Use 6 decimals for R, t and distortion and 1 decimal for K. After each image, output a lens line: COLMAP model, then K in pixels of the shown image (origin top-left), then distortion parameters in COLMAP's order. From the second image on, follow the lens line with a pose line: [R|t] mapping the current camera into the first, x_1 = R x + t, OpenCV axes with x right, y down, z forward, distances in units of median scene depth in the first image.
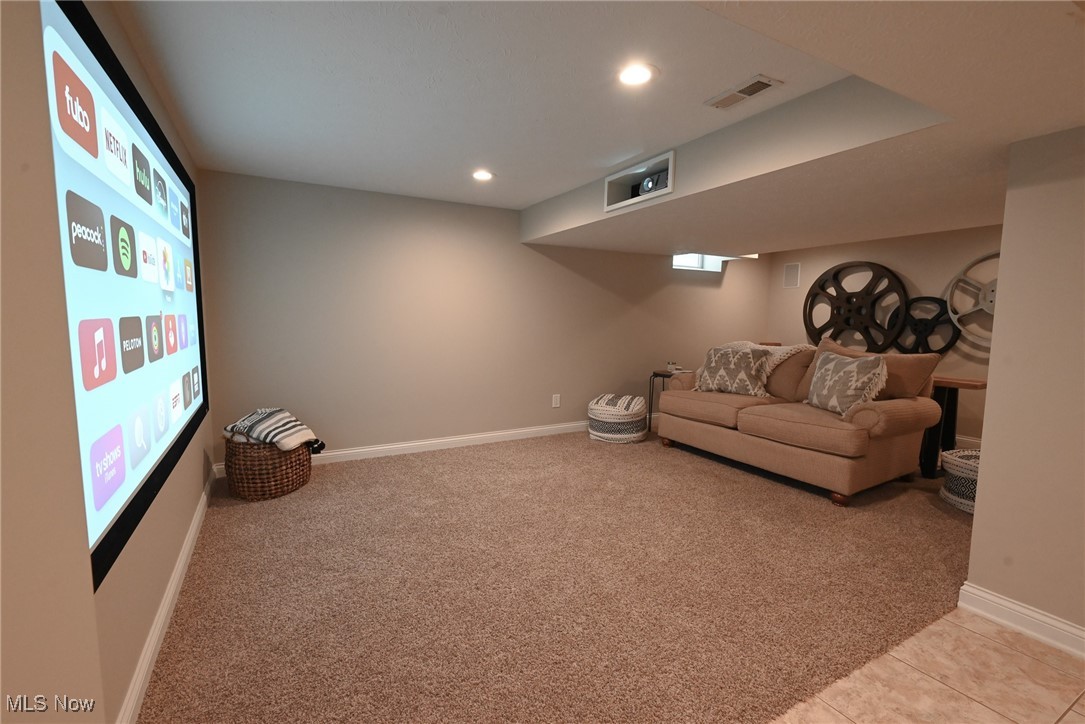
lens RADIAL K [[499.4, 0, 534.9], [0, 499.4, 366.1], [0, 0, 1]] dist [-0.002365, 0.000070]
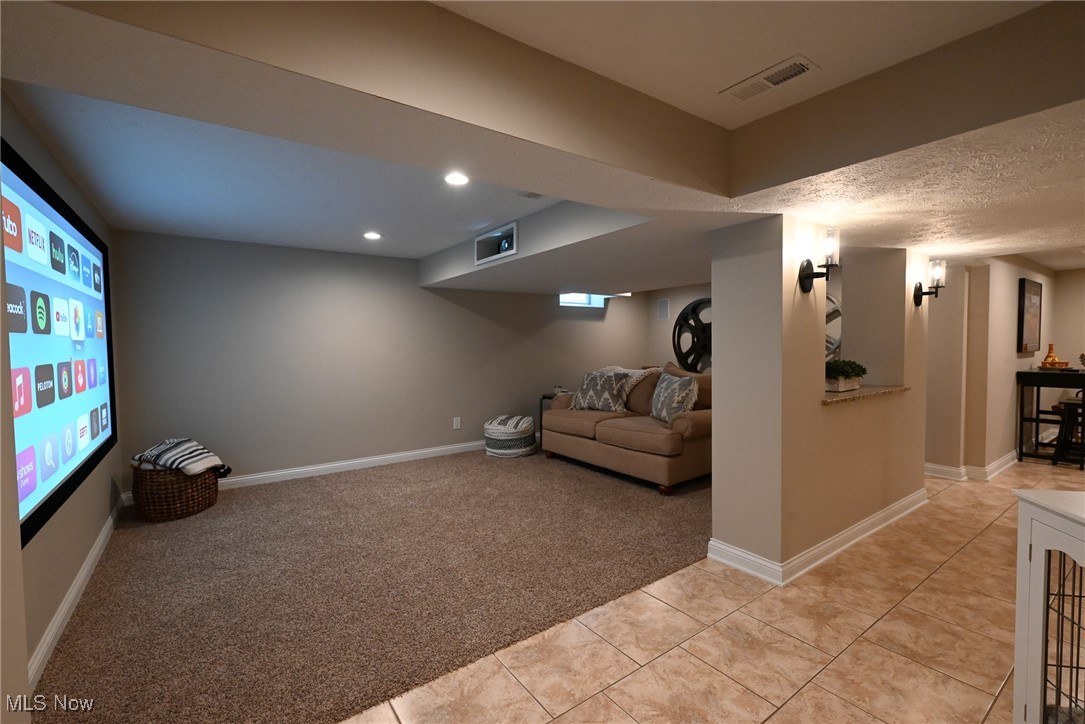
lens RADIAL K [[499.4, 0, 553.6], [0, 499.4, 359.6], [0, 0, 1]] dist [-0.002365, 0.000070]
pose [[0.992123, -0.025895, 0.122562, 0.188570], [0.034056, 0.997306, -0.064968, 0.009583], [-0.120550, 0.068630, 0.990332, -0.242610]]
